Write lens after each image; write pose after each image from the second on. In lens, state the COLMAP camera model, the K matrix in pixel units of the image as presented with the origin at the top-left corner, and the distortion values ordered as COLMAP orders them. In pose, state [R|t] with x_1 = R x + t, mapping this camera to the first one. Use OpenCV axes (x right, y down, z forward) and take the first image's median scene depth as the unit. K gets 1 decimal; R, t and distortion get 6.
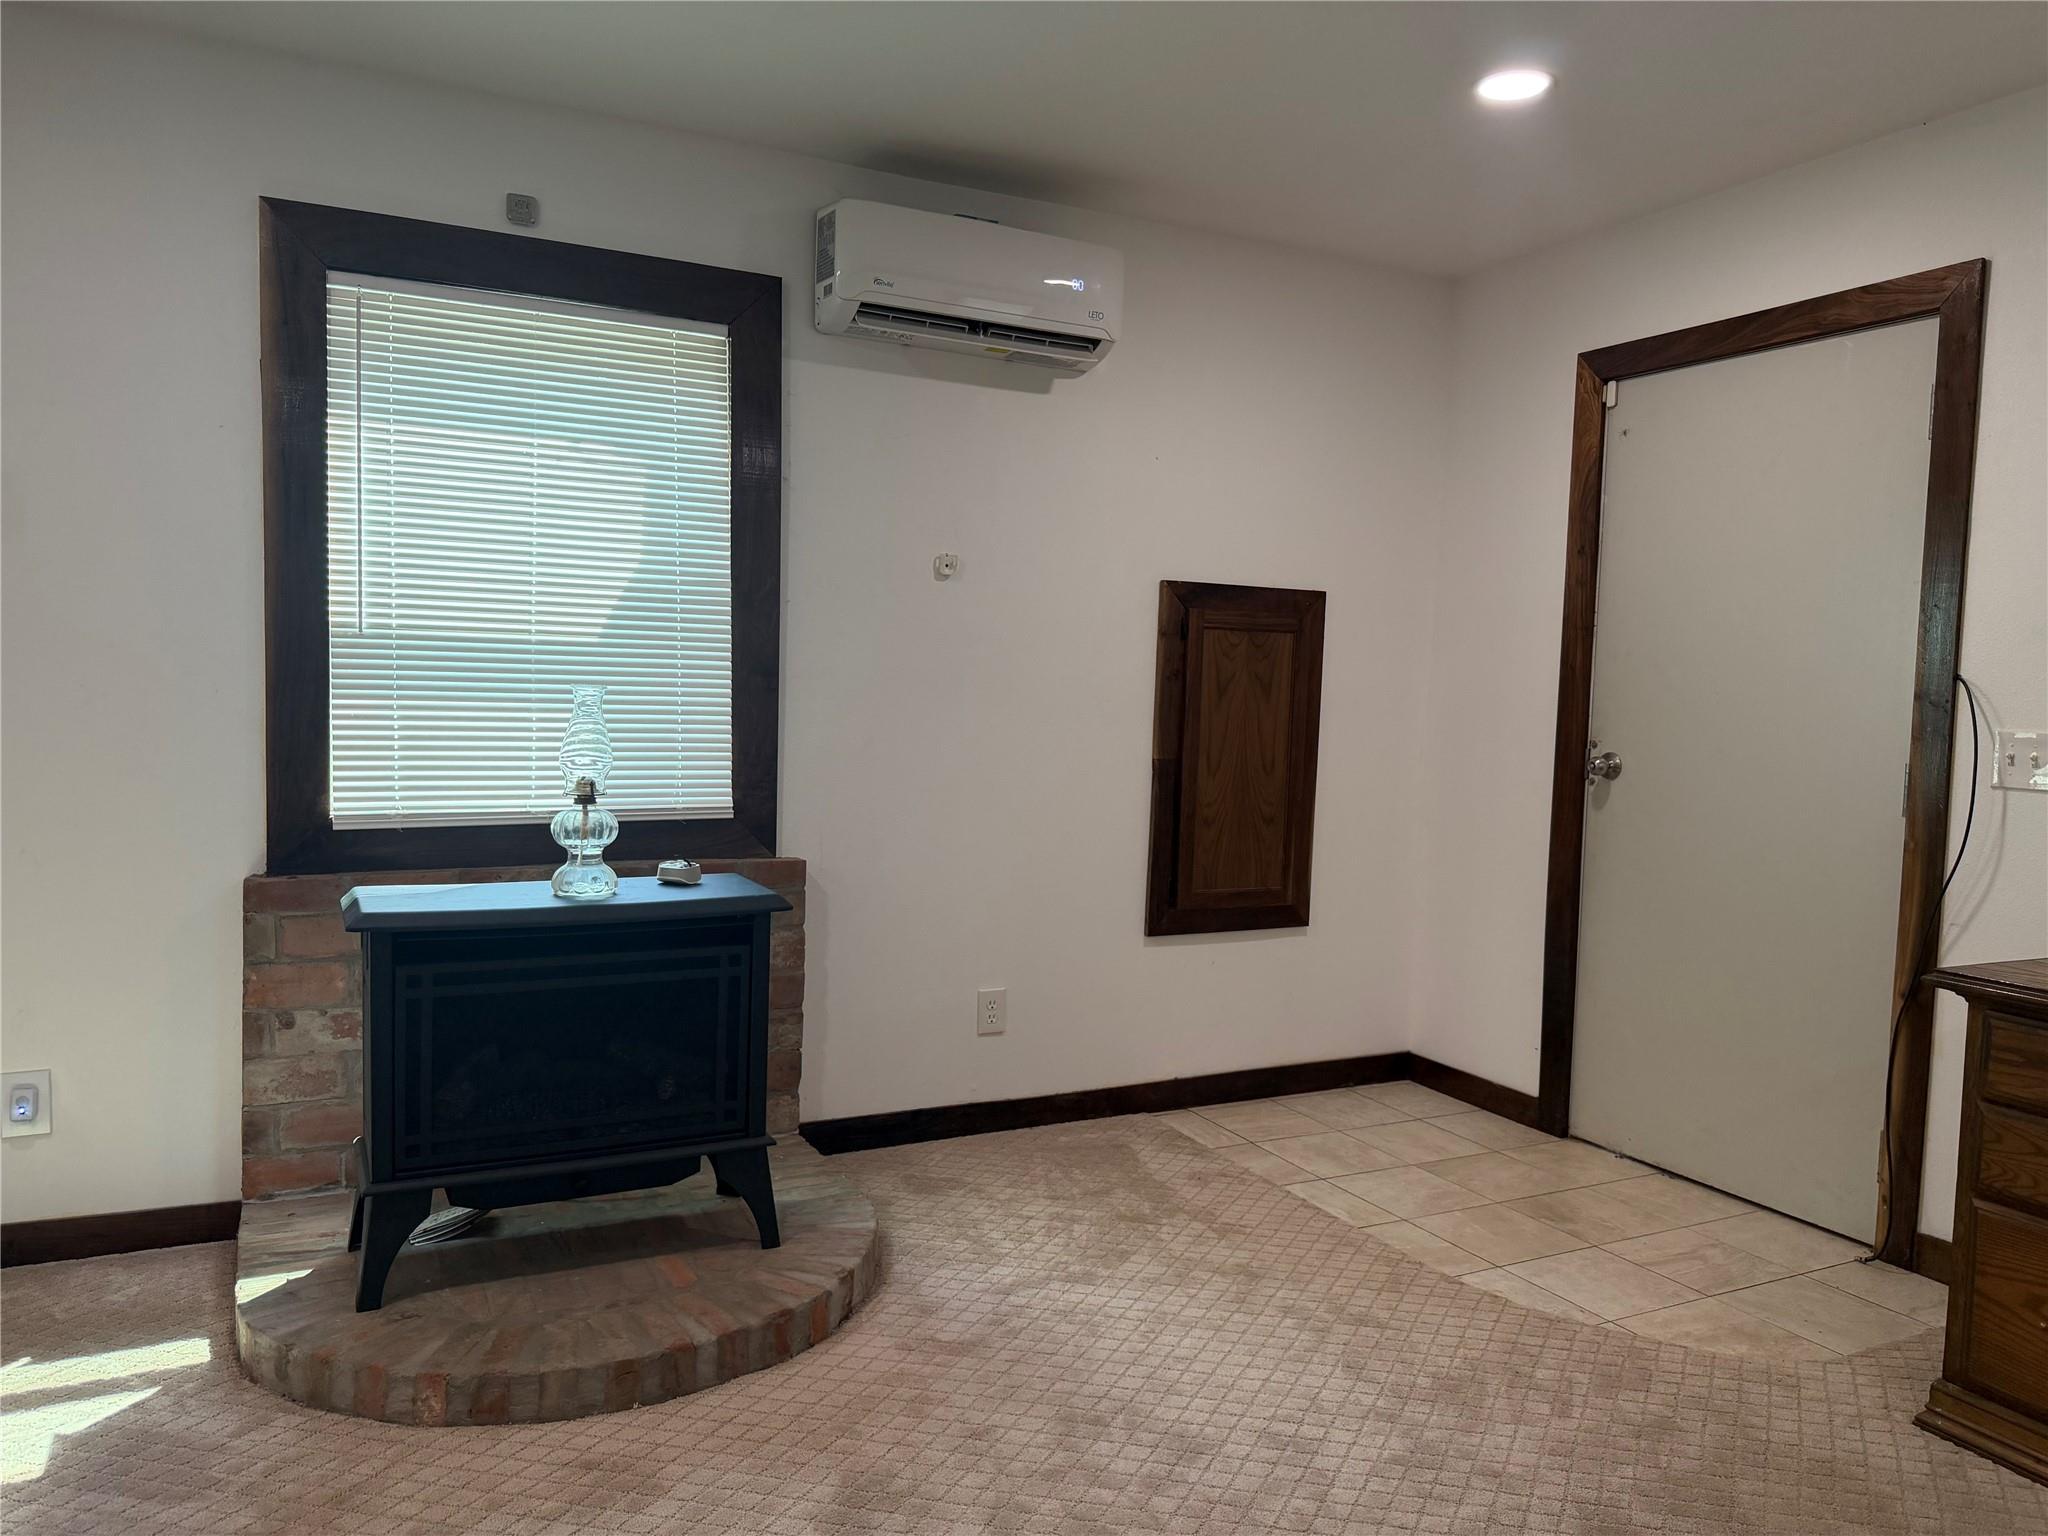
lens RADIAL K [[1443.8, 0, 1024.0], [0, 1443.8, 768.0], [0, 0, 1]] dist [0.064690, -0.079735]
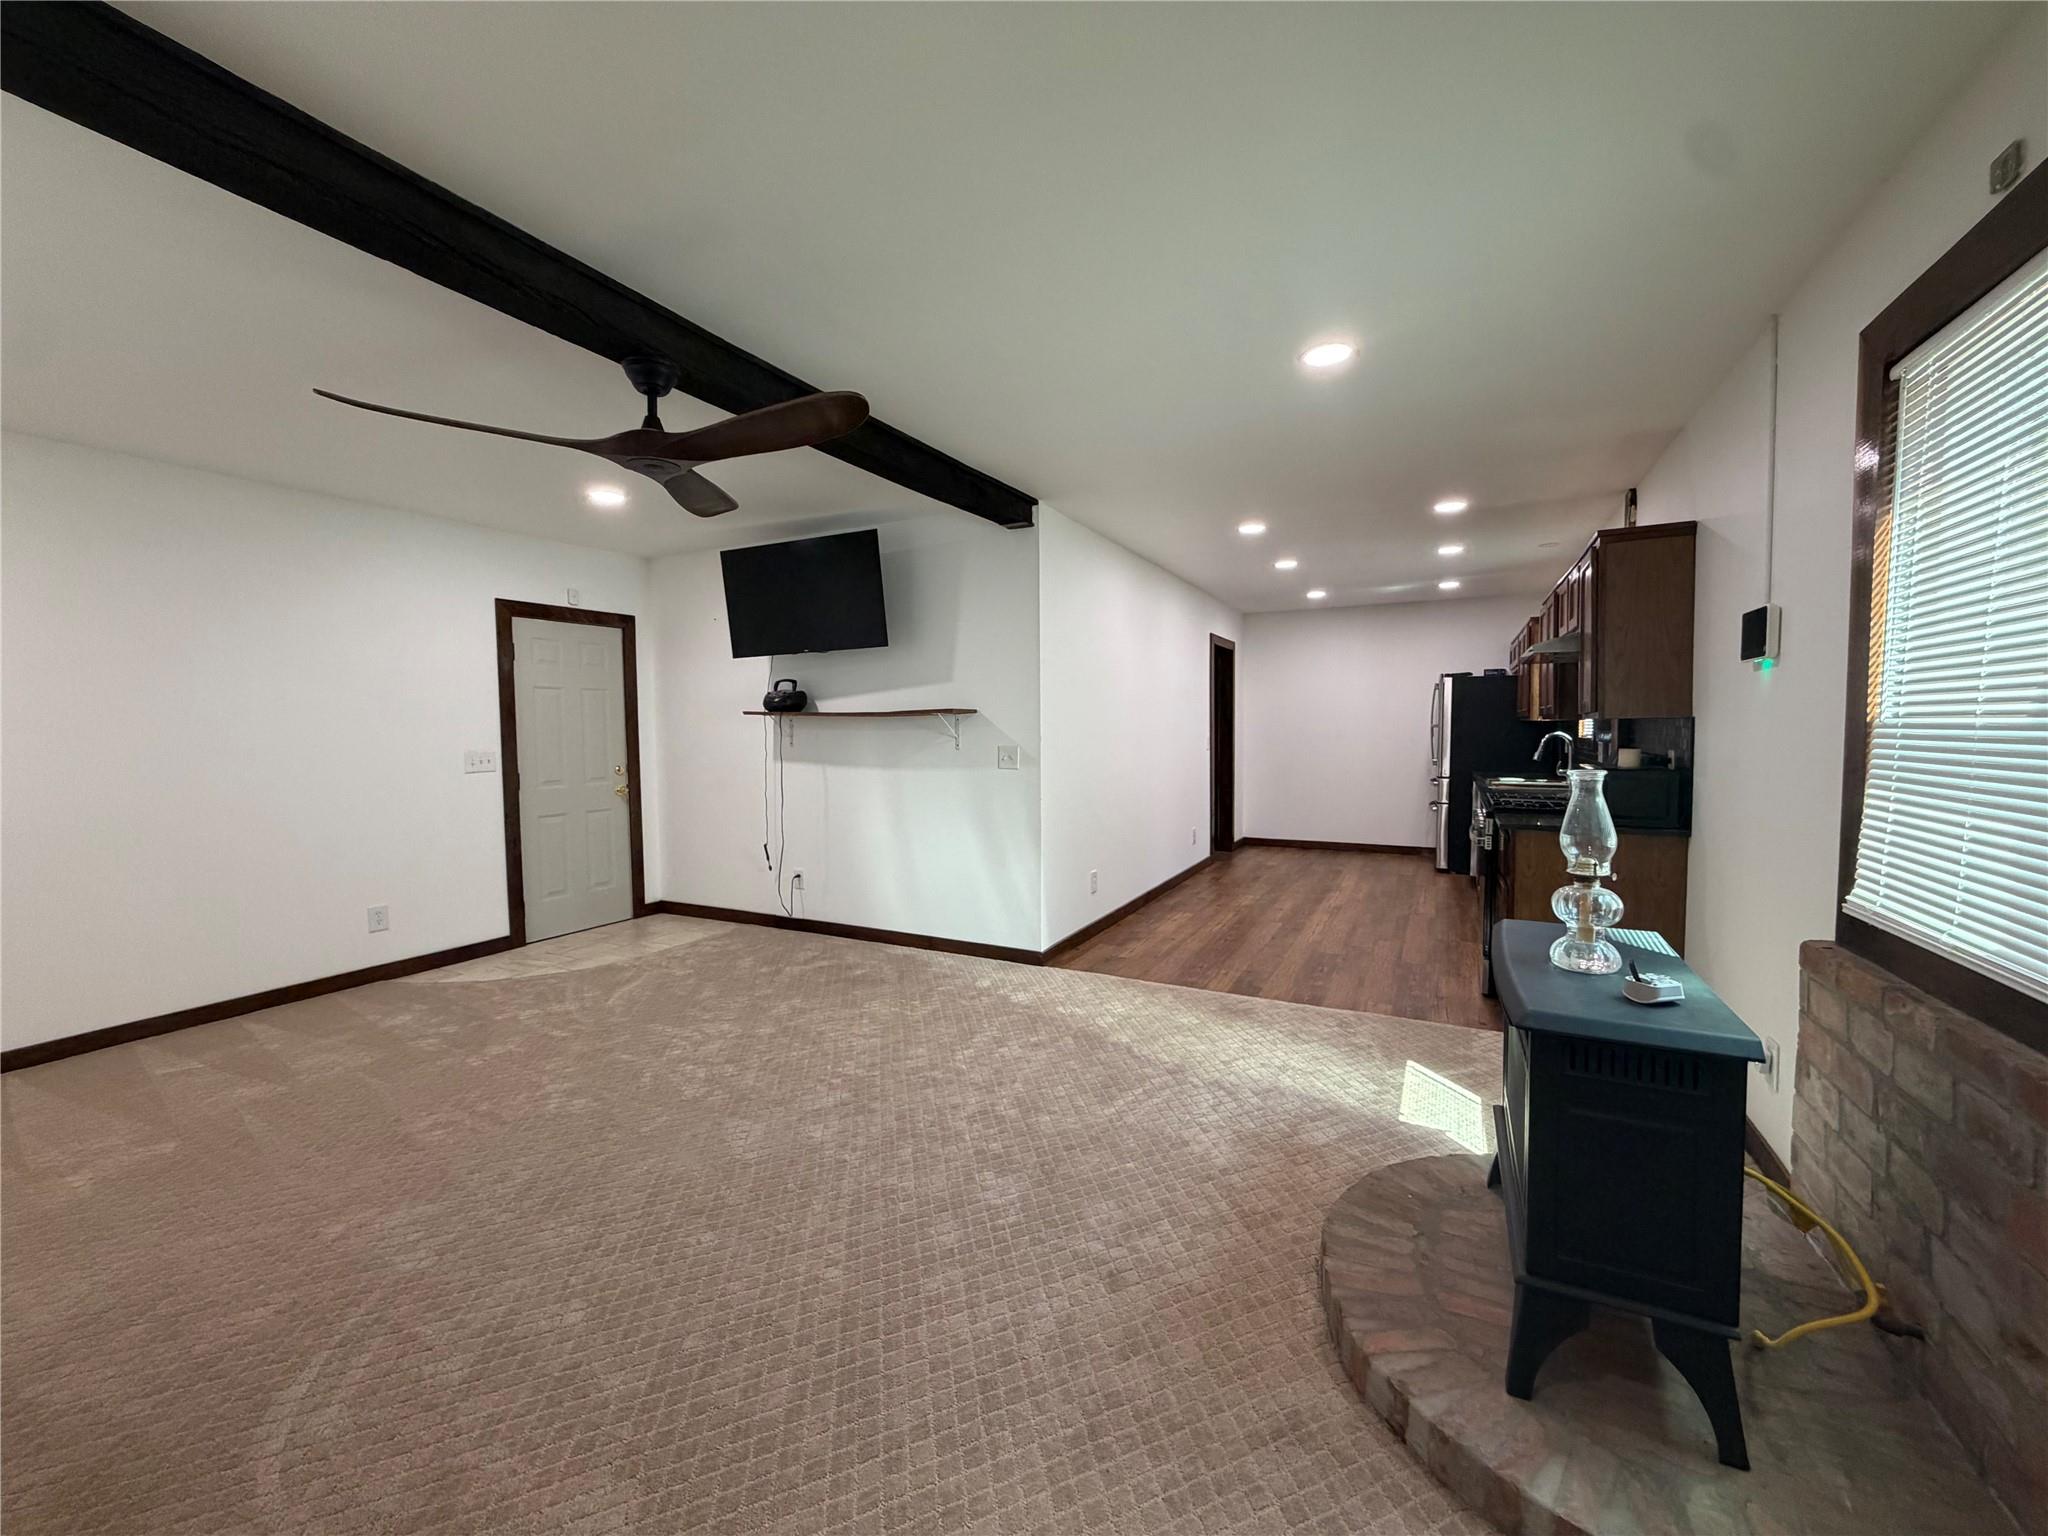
lens RADIAL K [[819.2, 0, 1021.3], [0, 819.2, 767.2], [0, 0, 1]] dist [-0.000662, 0.000779]
pose [[-0.809778, 0.009409, -0.586661, 0.318332], [-0.048346, 0.995401, 0.082698, -0.073864], [0.584741, 0.095330, -0.805599, 1.027453]]
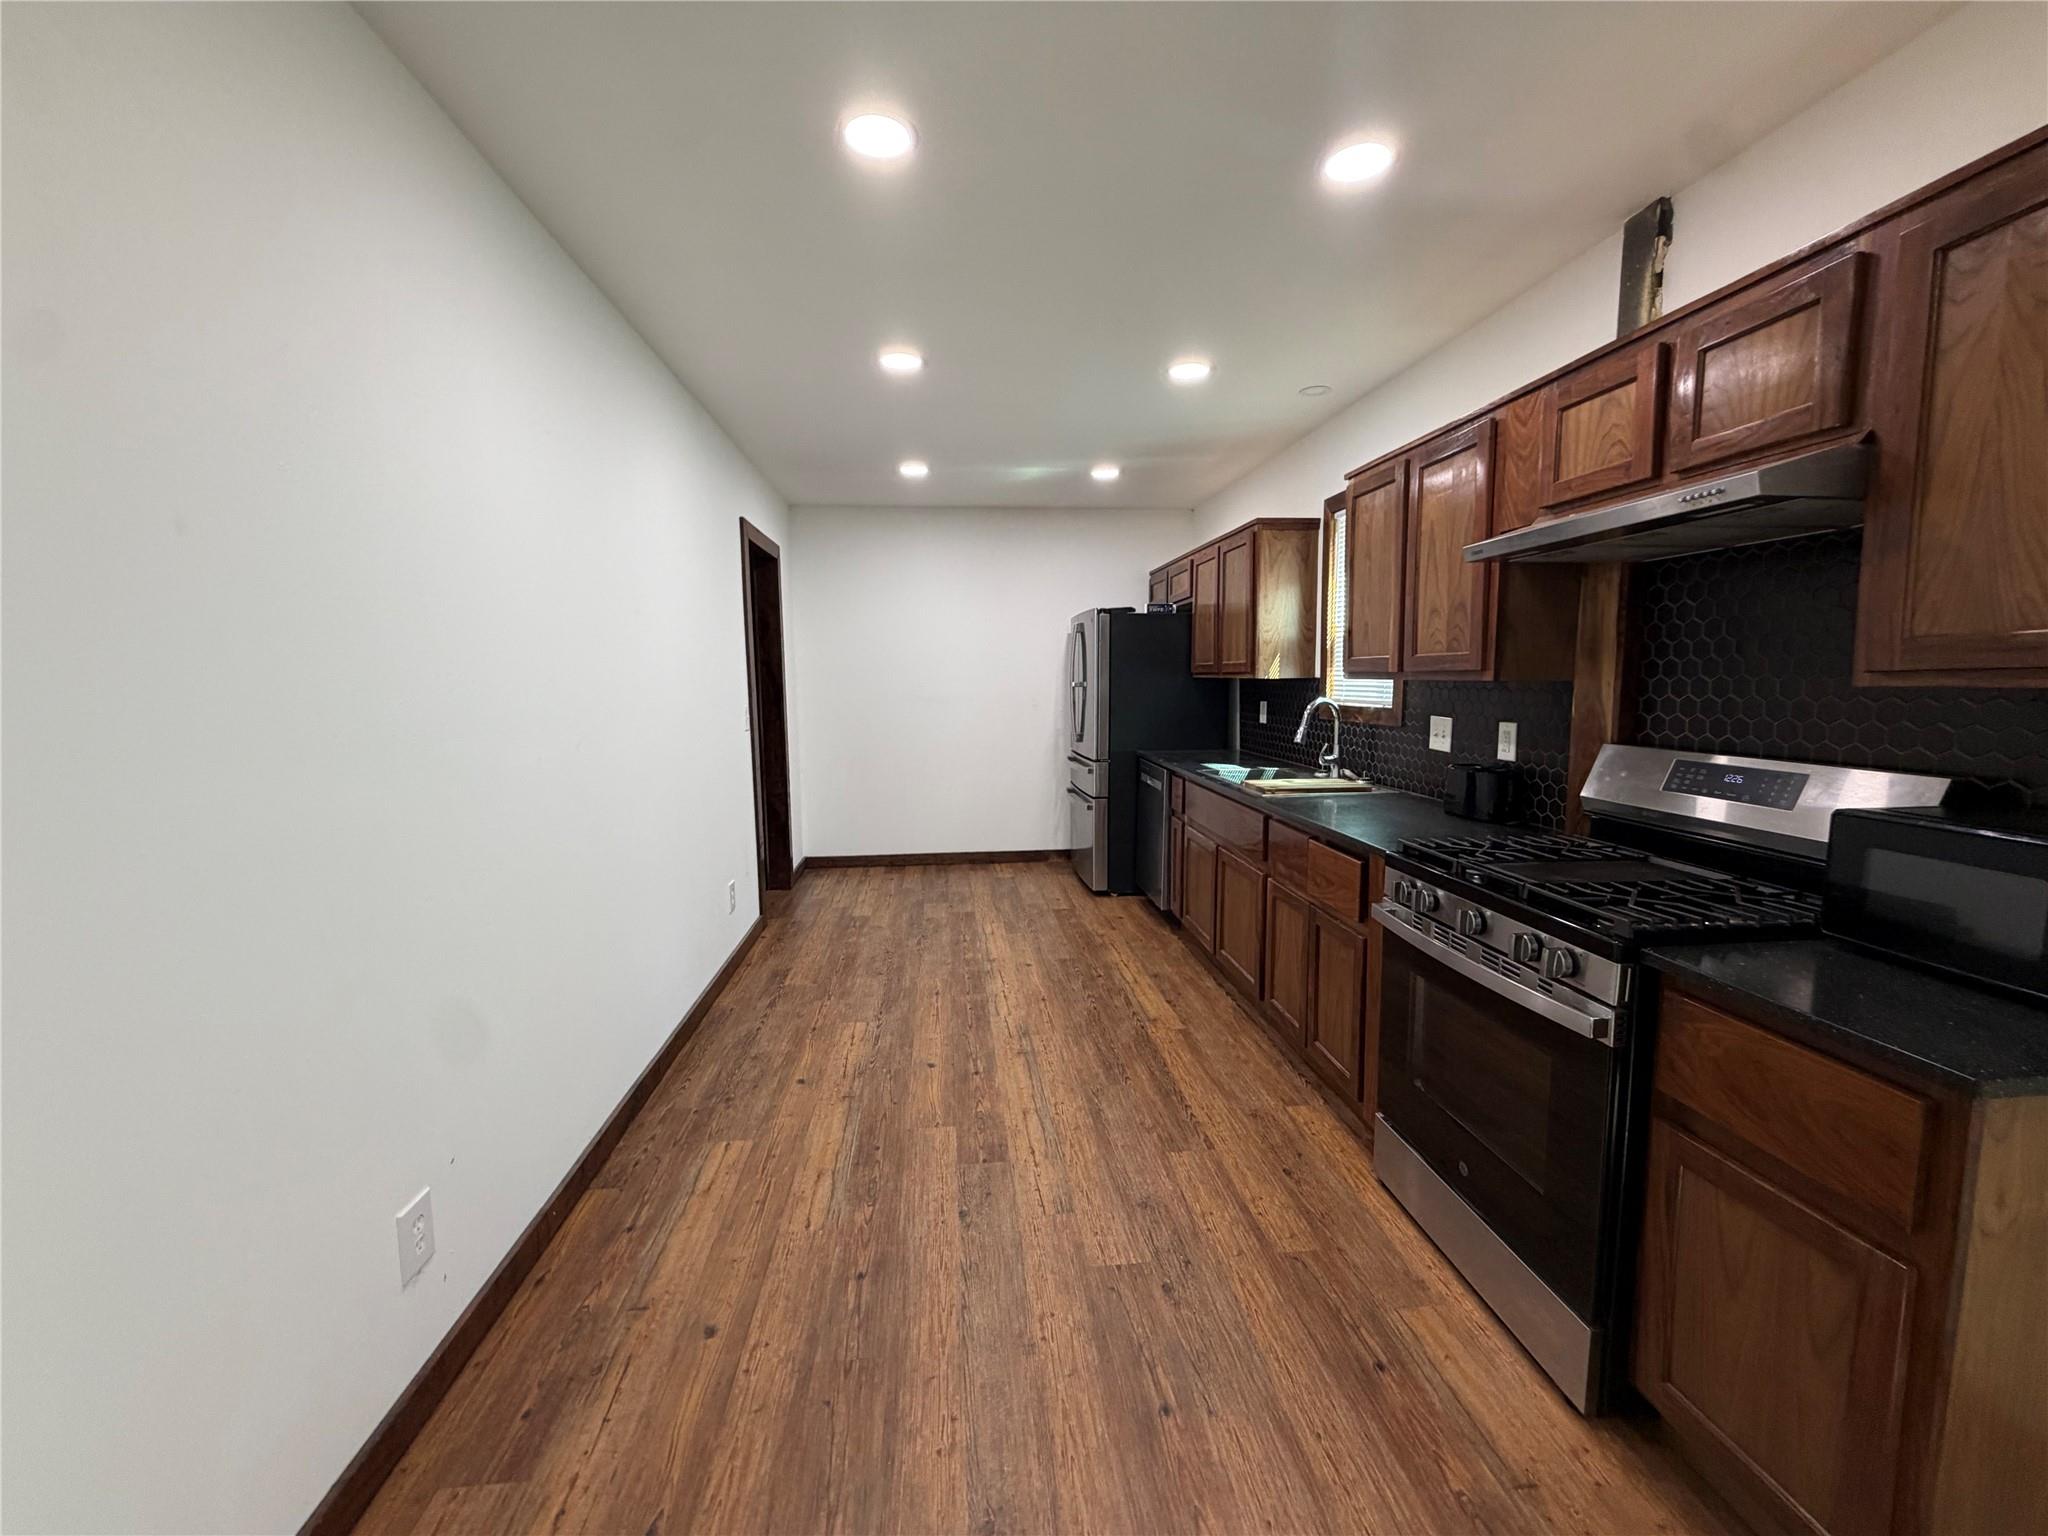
lens RADIAL K [[819.2, 0, 1021.3], [0, 819.2, 767.2], [0, 0, 1]] dist [-0.000662, 0.000779]
pose [[-0.361307, 0.082227, -0.928814, -0.395607], [-0.057666, 0.992227, 0.110273, -0.064998], [0.930662, 0.093404, -0.353757, 0.353264]]
